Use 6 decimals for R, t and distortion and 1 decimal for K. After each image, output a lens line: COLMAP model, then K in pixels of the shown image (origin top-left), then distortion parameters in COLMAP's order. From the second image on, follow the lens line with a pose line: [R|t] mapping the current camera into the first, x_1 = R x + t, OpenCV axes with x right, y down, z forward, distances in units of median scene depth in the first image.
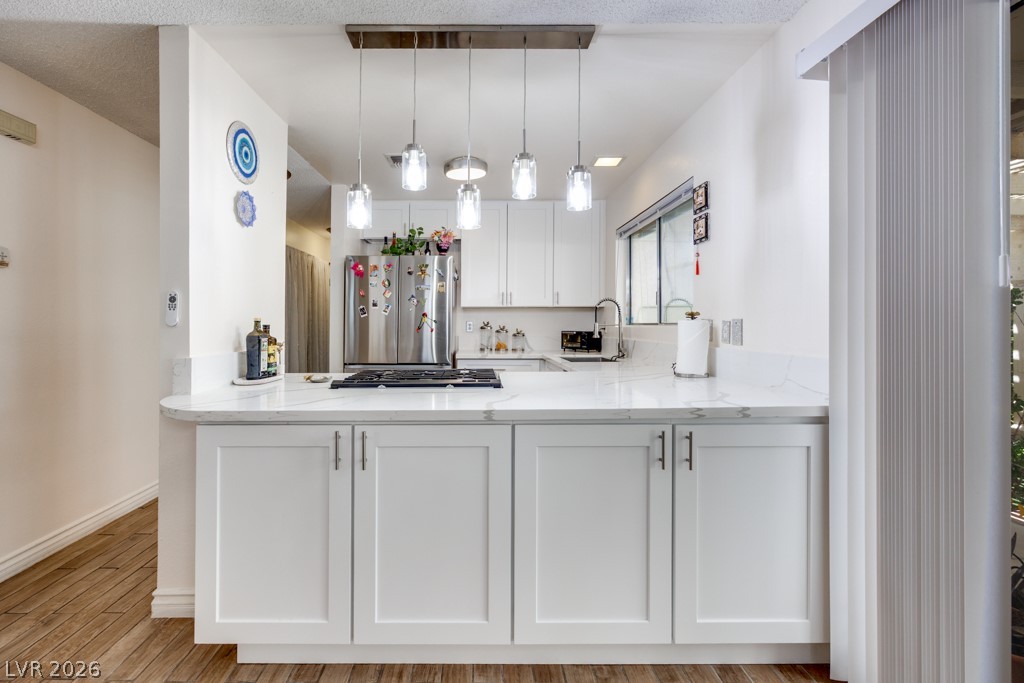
lens RADIAL K [[407.1, 0, 502.0], [0, 407.1, 326.3], [0, 0, 1]] dist [-0.000501, 0.000124]
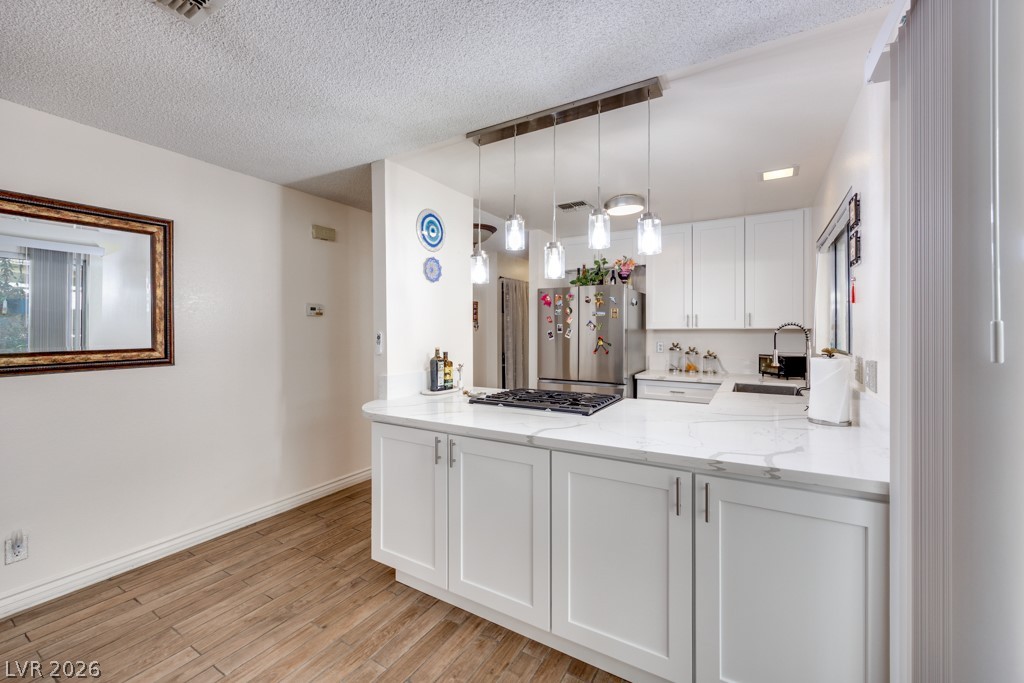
lens RADIAL K [[407.1, 0, 578.4], [0, 407.1, 338.3], [0, 0, 1]] dist [-0.000501, 0.000124]
pose [[0.884140, 0.016730, -0.466922, 0.481939], [-0.010927, 0.999826, 0.015133, -0.078458], [0.467093, -0.008278, 0.884169, -0.012316]]
